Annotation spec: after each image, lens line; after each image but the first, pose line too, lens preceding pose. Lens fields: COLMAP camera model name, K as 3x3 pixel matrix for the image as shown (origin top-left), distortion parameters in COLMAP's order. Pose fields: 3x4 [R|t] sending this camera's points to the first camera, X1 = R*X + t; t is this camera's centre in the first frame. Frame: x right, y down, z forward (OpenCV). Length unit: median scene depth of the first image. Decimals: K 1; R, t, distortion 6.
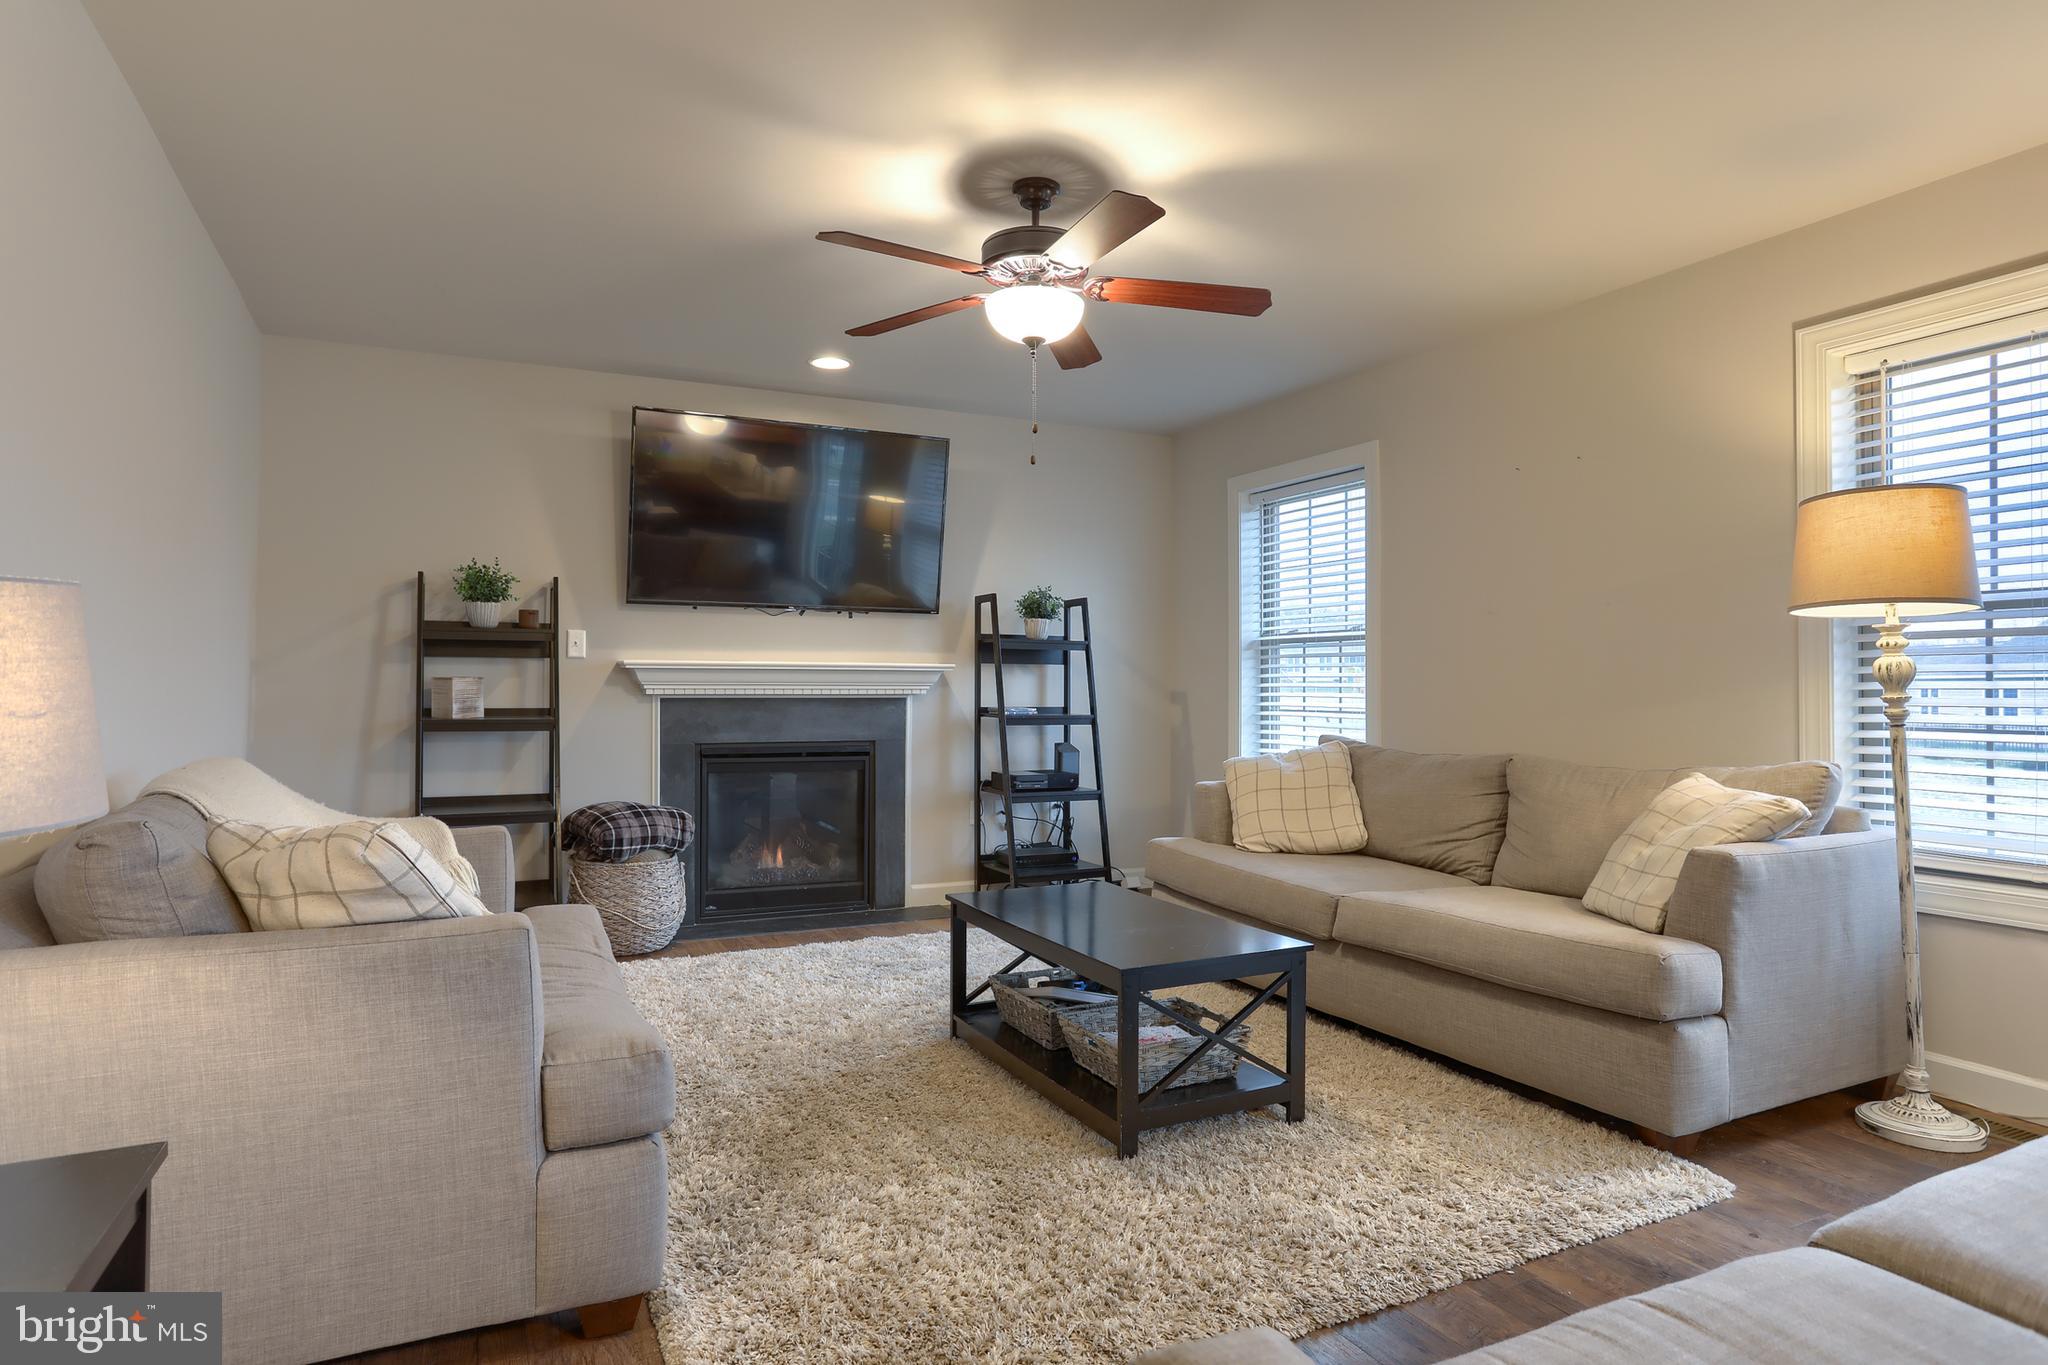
lens RADIAL K [[1126.6, 0, 1018.5], [0, 1126.6, 681.0], [0, 0, 1]] dist [-0.022853, 0.006249]
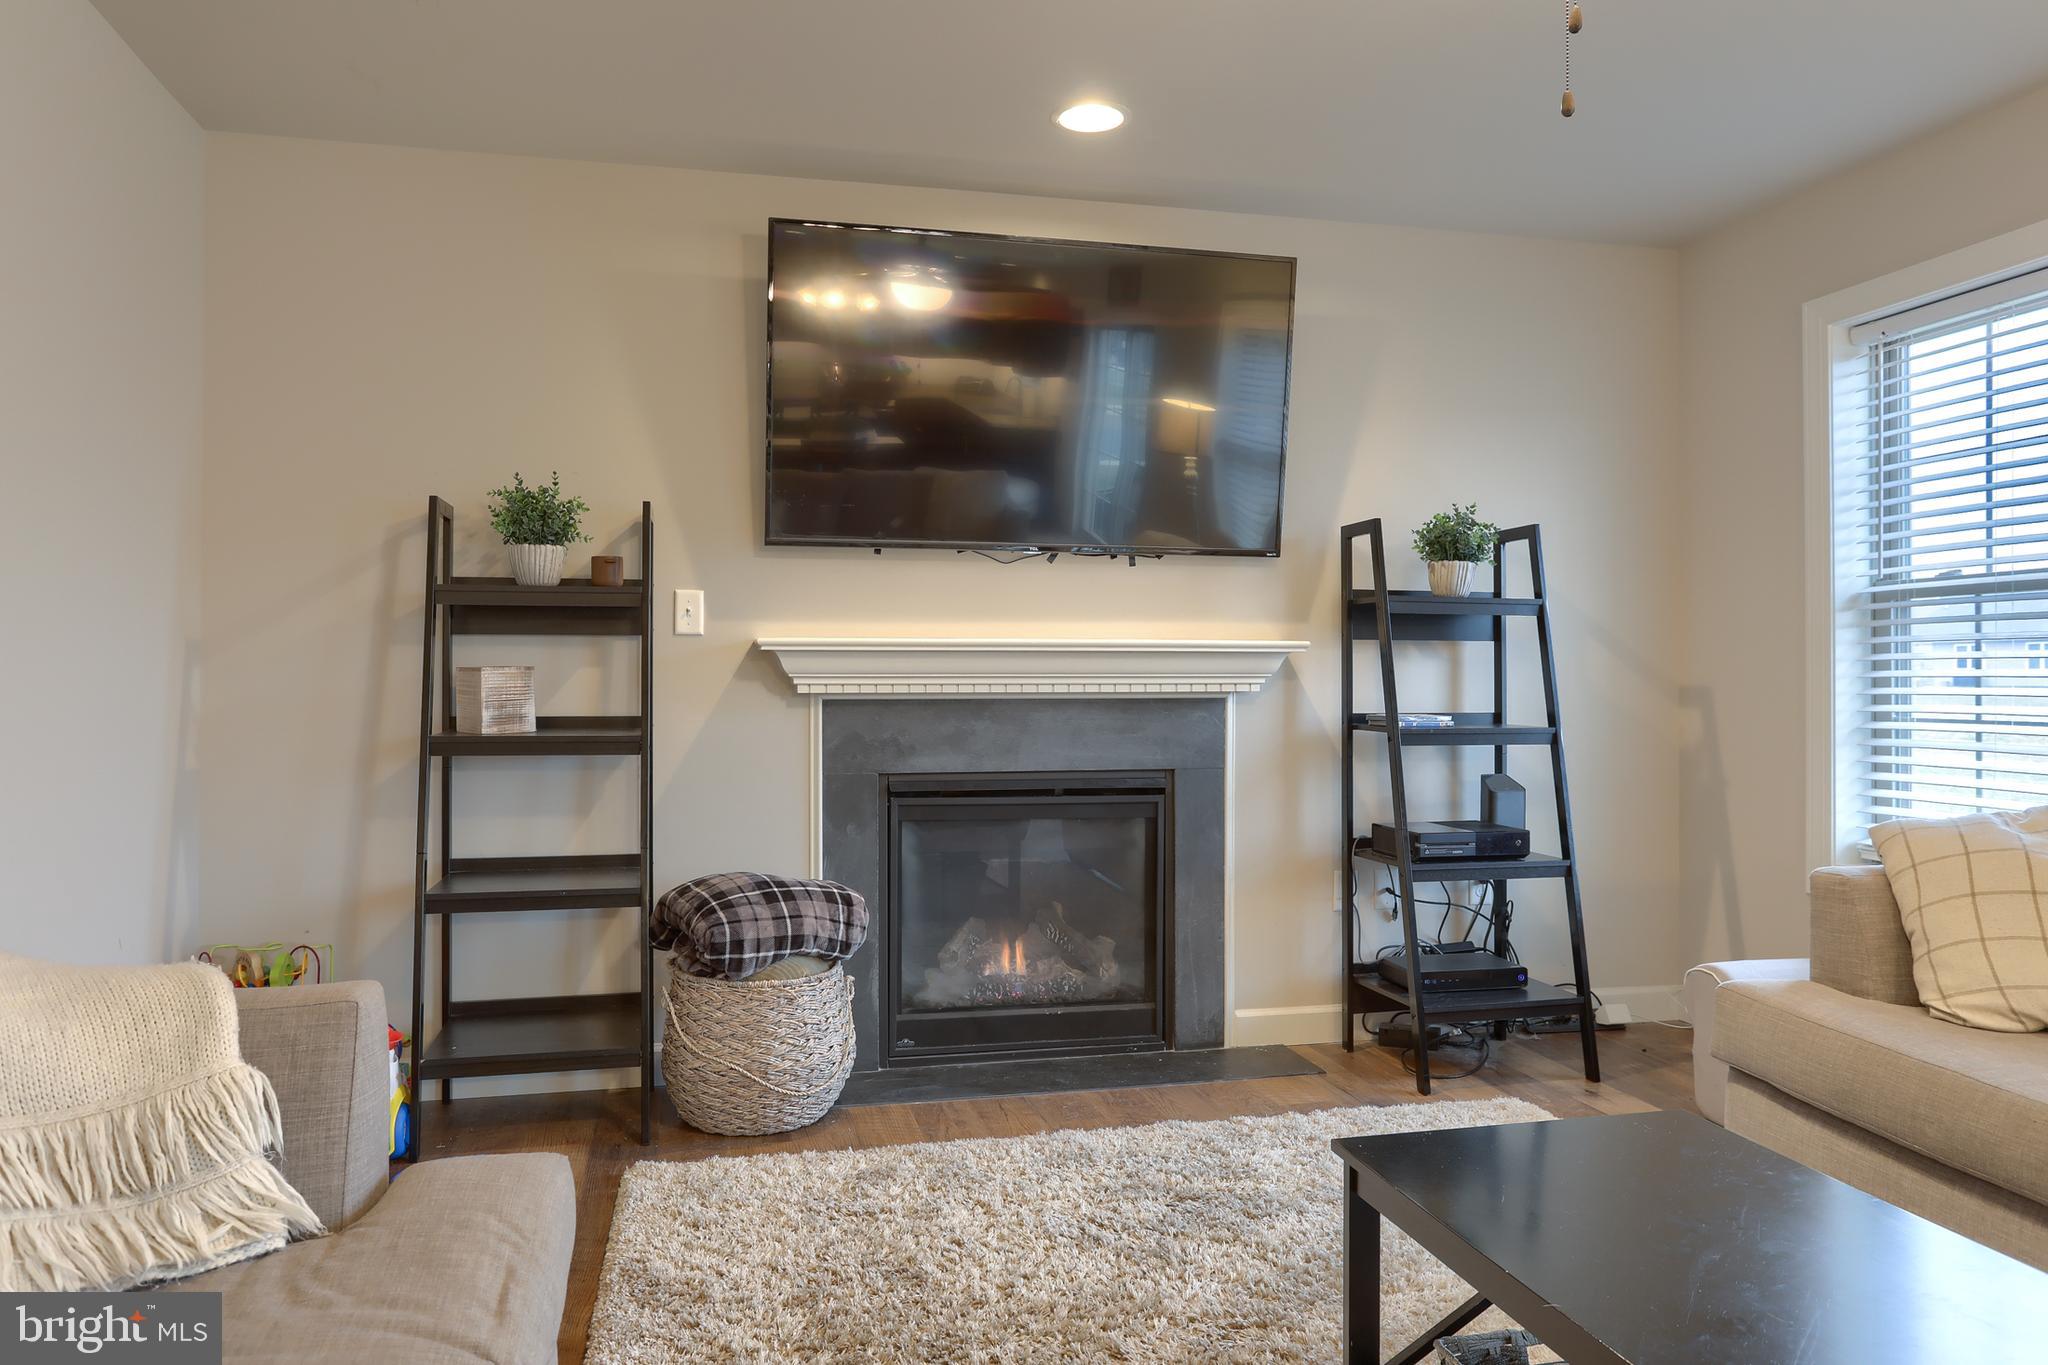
lens RADIAL K [[1333.1, 0, 1003.0], [0, 1333.1, 667.5], [0, 0, 1]] dist [-0.018890, 0.011265]
pose [[0.967719, -0.006115, -0.251959, -0.037454], [0.005072, 0.999976, -0.004791, 0.001584], [0.251982, 0.003358, 0.967726, 0.300332]]
